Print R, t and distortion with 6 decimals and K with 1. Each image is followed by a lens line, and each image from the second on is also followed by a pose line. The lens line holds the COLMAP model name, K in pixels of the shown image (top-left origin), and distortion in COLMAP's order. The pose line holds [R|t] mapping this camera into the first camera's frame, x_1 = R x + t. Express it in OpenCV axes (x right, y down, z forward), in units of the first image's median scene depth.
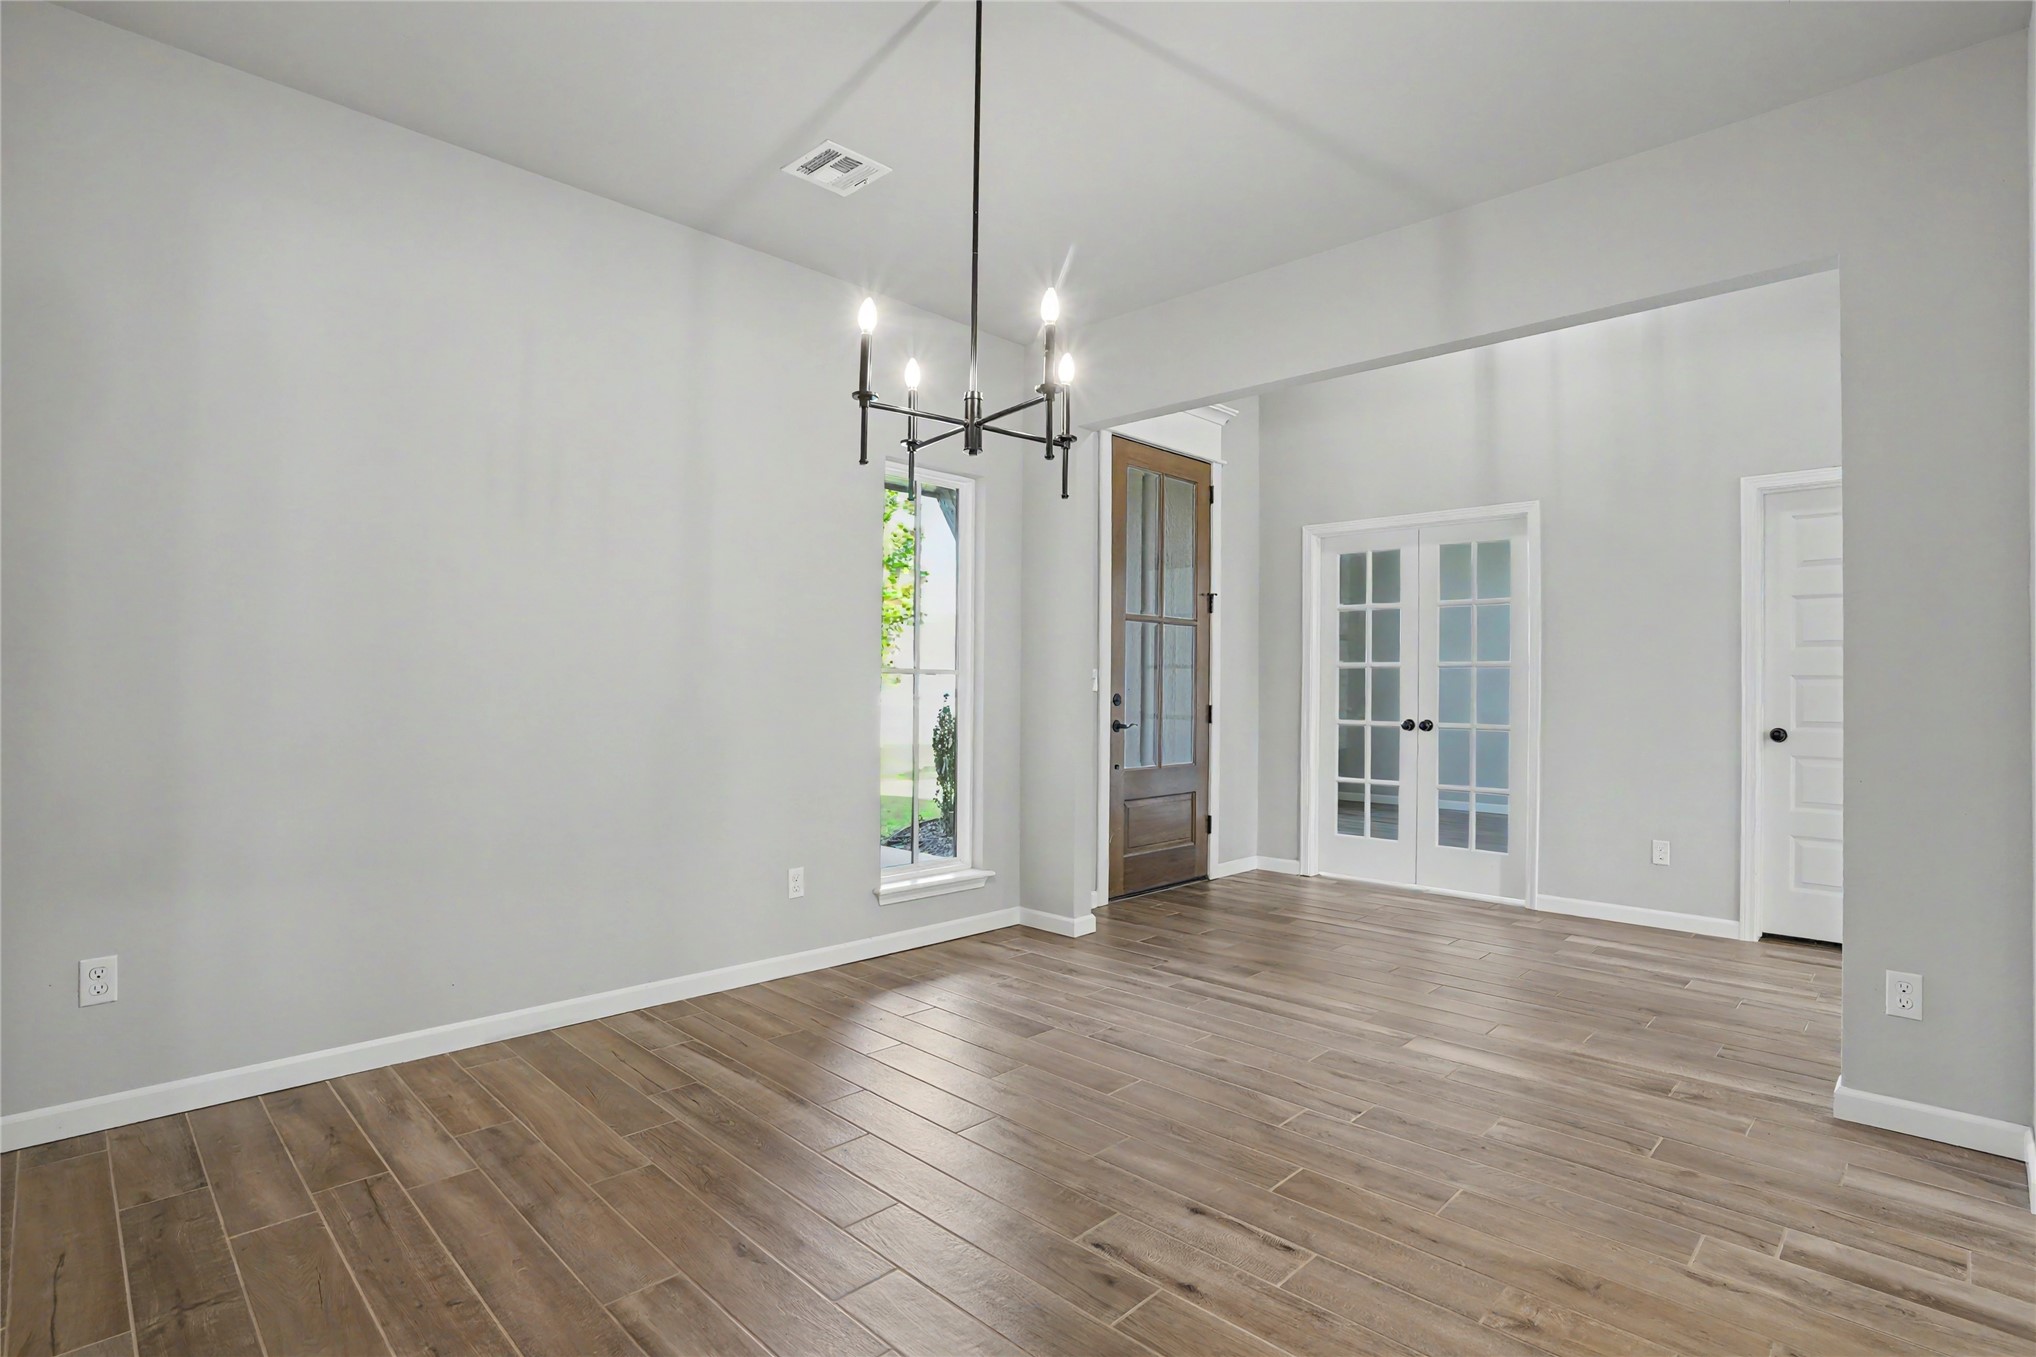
lens RADIAL K [[985.7, 0, 1016.5], [0, 985.7, 684.5], [0, 0, 1]] dist [-0.060070, 0.026808]
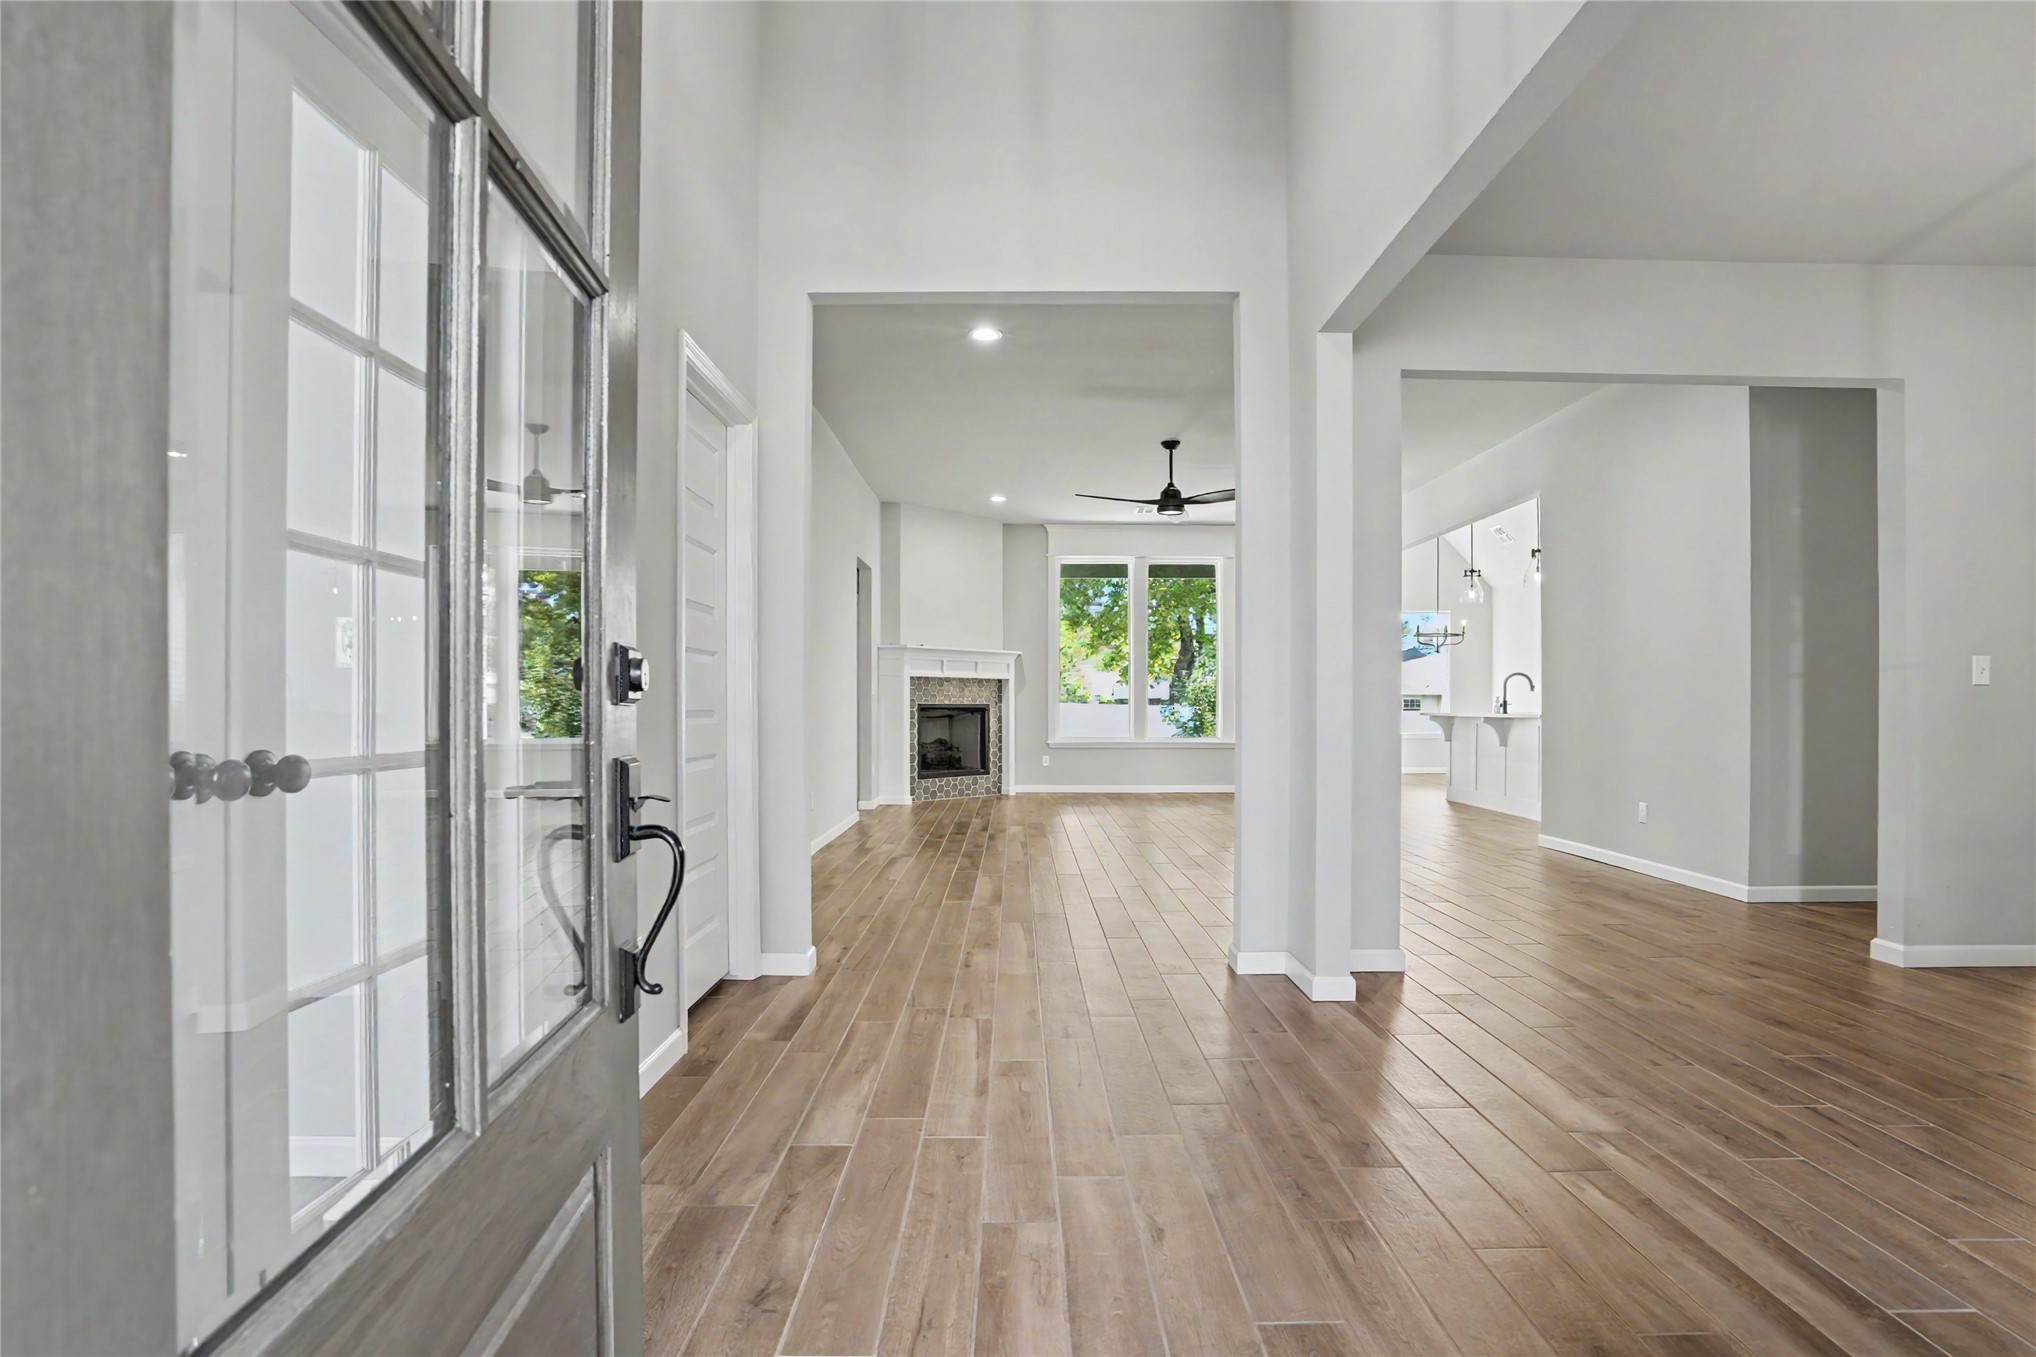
lens RADIAL K [[985.7, 0, 1016.5], [0, 985.7, 684.5], [0, 0, 1]] dist [-0.060070, 0.026808]
pose [[-0.704184, 0.003359, 0.710009, 0.170750], [-0.009675, 0.999851, -0.014327, 0.033415], [-0.709951, -0.016958, -0.704046, 1.635174]]
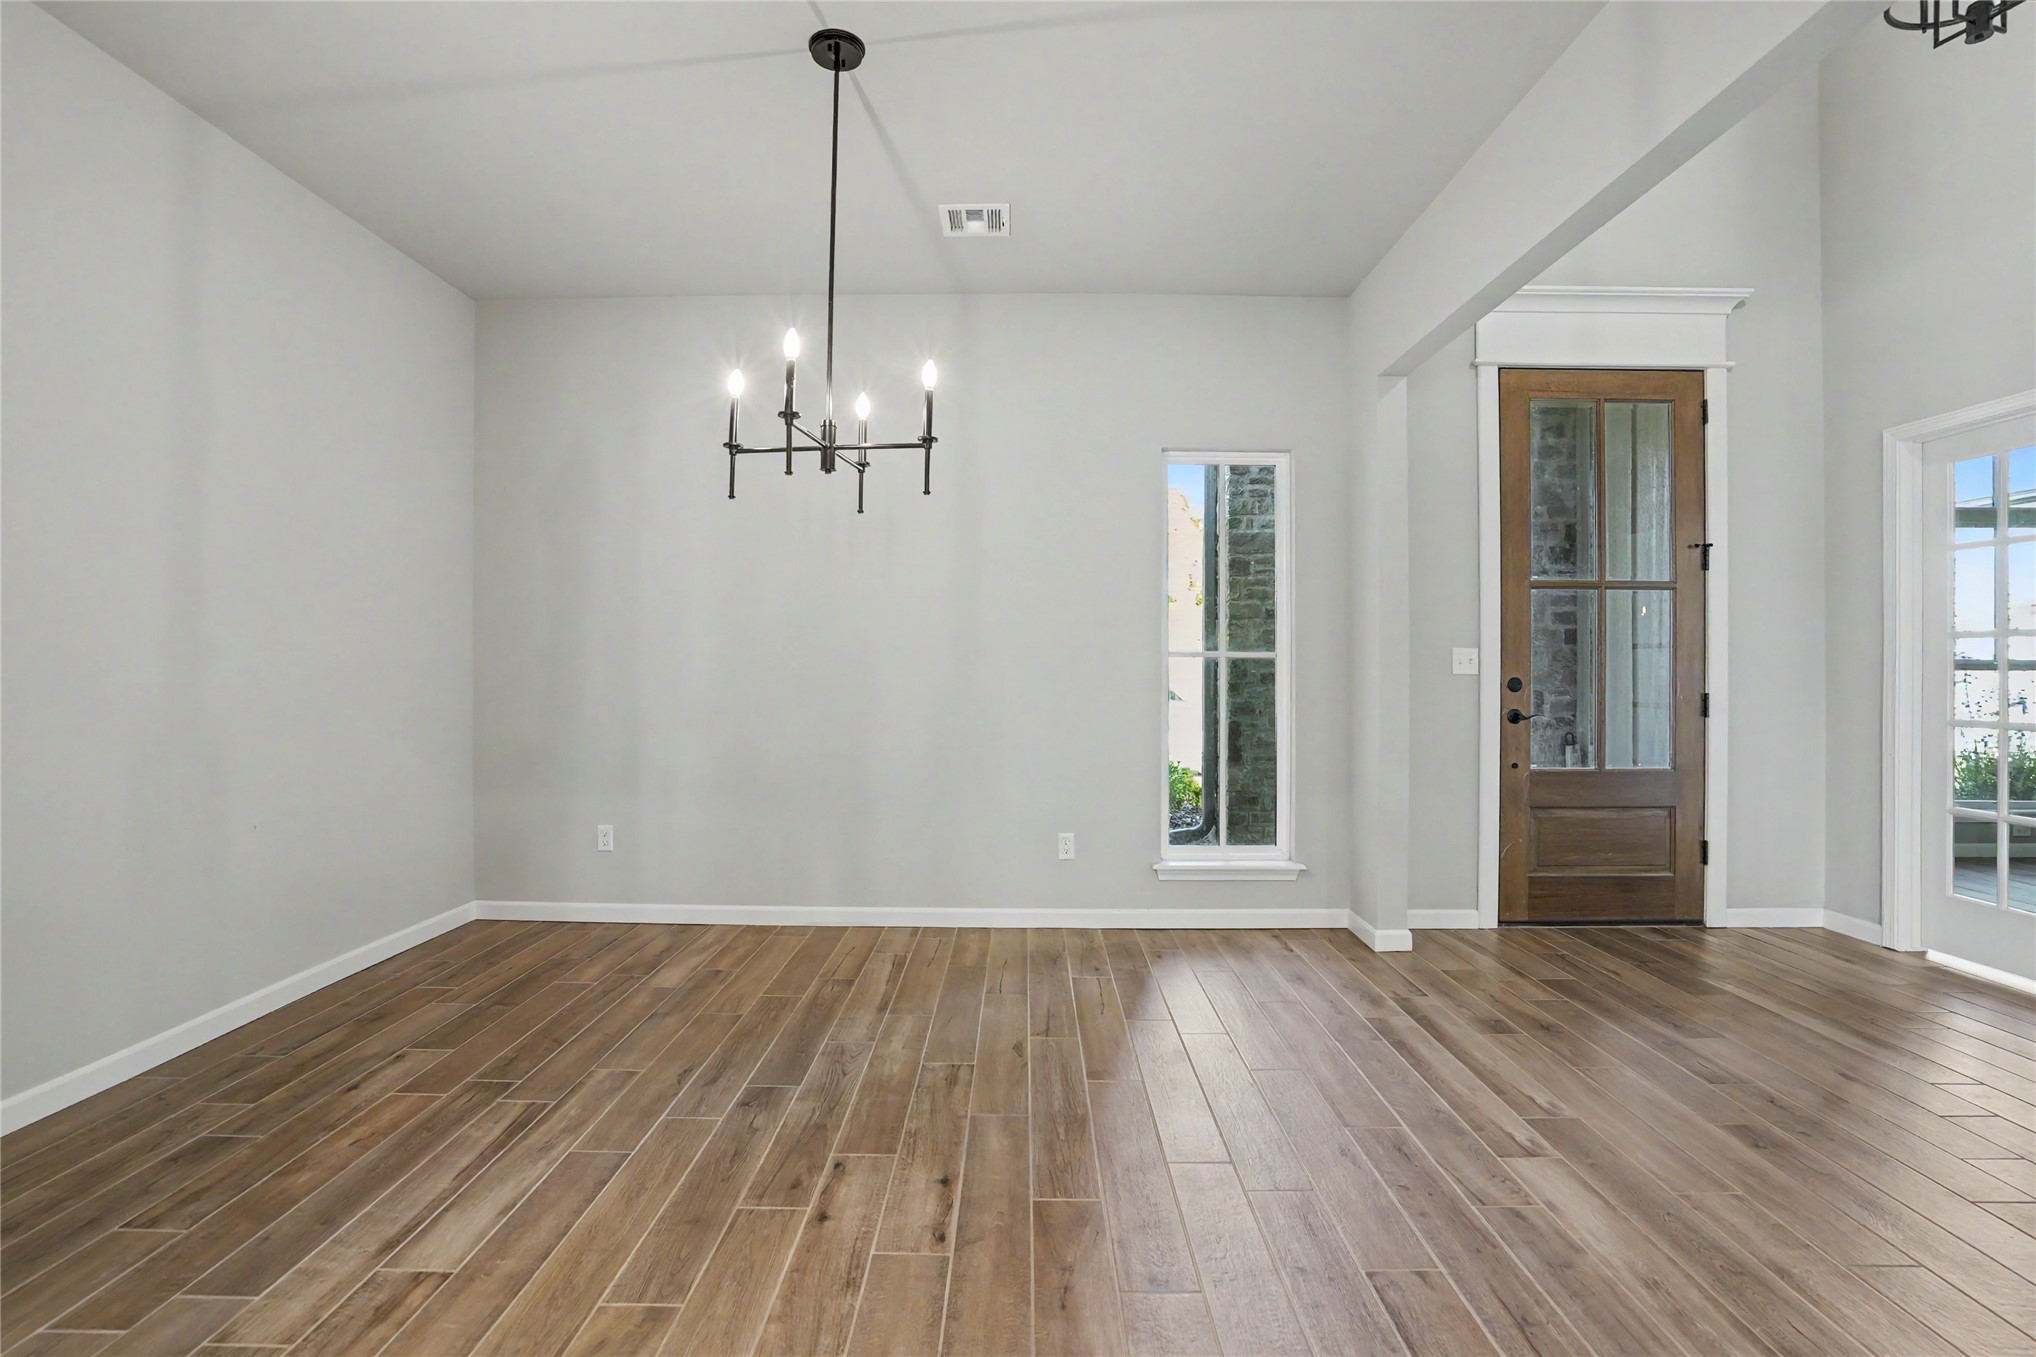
lens RADIAL K [[959.1, 0, 1022.8], [0, 959.1, 668.1], [0, 0, 1]] dist [-0.058273, 0.024204]
pose [[0.699869, -0.007755, -0.714229, 0.567288], [0.004634, 0.999969, -0.006316, 0.006548], [0.714256, 0.001111, 0.699884, 0.215590]]
